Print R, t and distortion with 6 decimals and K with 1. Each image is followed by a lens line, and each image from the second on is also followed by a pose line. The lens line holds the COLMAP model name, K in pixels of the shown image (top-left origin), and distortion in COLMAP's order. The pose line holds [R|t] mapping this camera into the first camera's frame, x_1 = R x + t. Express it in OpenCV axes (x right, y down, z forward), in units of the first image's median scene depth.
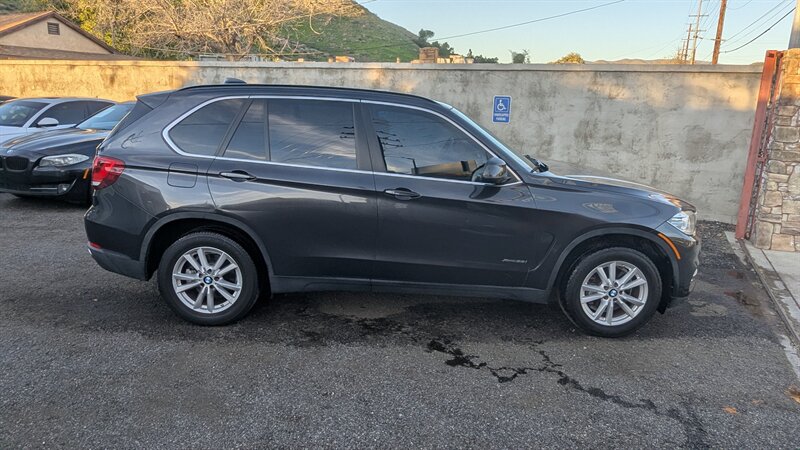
lens RADIAL K [[561.5, 0, 396.5], [0, 561.5, 224.1], [0, 0, 1]] dist [0.003908, -0.006827]
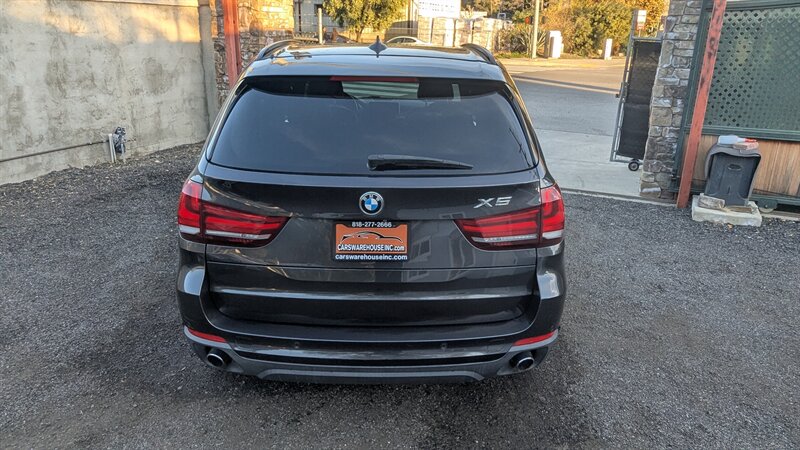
lens RADIAL K [[561.5, 0, 396.9], [0, 561.5, 224.6], [0, 0, 1]] dist [0.003908, -0.006827]
pose [[0.007346, -0.353843, 0.935276, -0.507719], [0.212906, 0.914410, 0.344276, -0.149307], [-0.977045, 0.196597, 0.082053, 0.519402]]
